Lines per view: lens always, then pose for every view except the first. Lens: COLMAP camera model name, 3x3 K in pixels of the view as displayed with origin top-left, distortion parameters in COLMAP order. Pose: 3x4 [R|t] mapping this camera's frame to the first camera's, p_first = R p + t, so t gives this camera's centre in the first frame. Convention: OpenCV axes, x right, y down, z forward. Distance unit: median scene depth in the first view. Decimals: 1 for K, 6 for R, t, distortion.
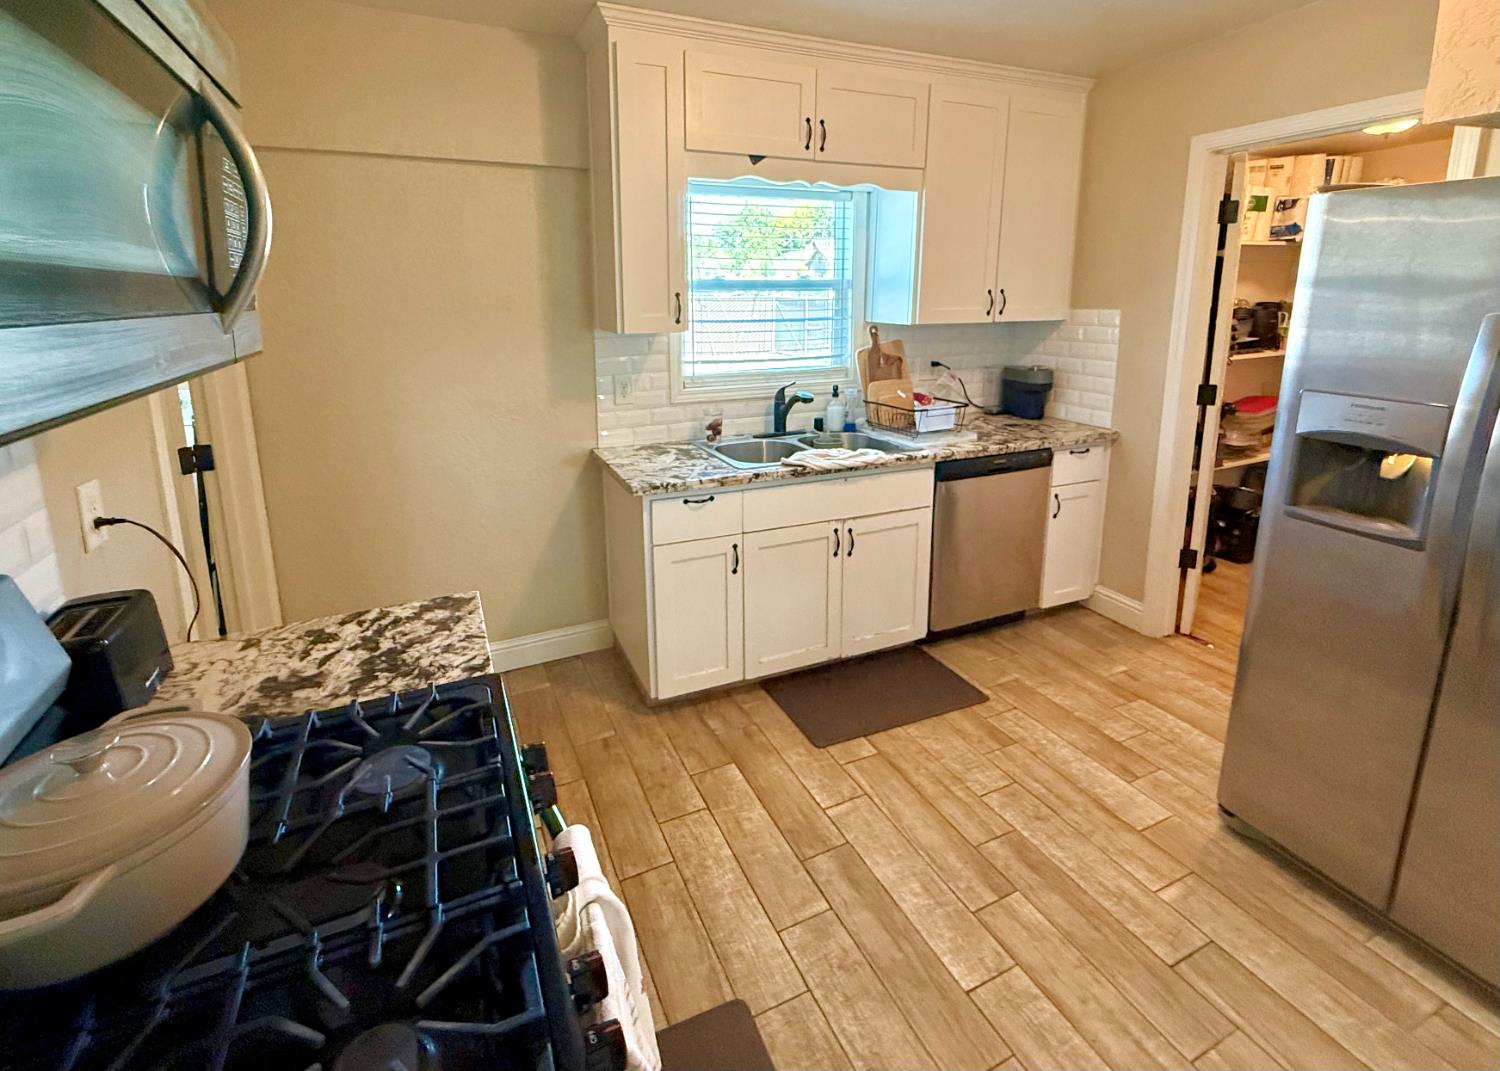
lens RADIAL K [[711.6, 0, 737.5], [0, 711.6, 420.8], [0, 0, 1]] dist [-0.010771, 0.001773]
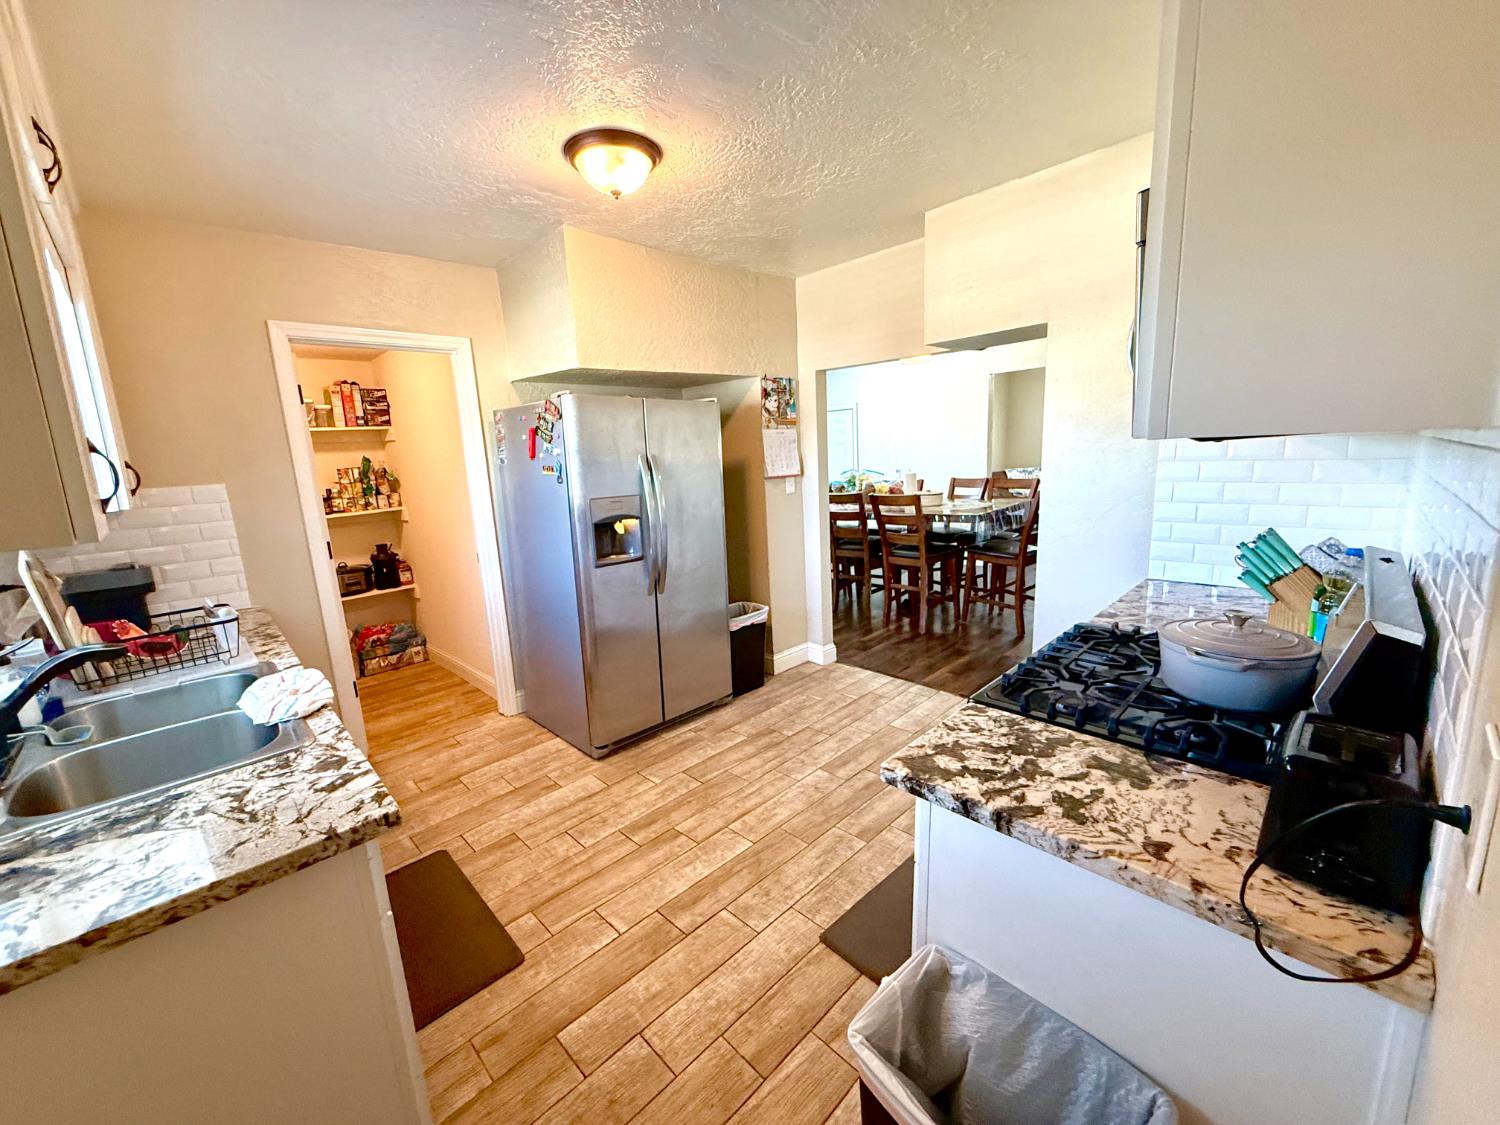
lens RADIAL K [[592.1, 0, 752.4], [0, 592.1, 559.7], [0, 0, 1]] dist [-0.002733, -0.000149]
pose [[-0.363293, -0.144584, 0.920388, -1.061703], [0.219669, 0.946741, 0.235431, -0.213516], [-0.905408, 0.287711, -0.312184, 1.491452]]
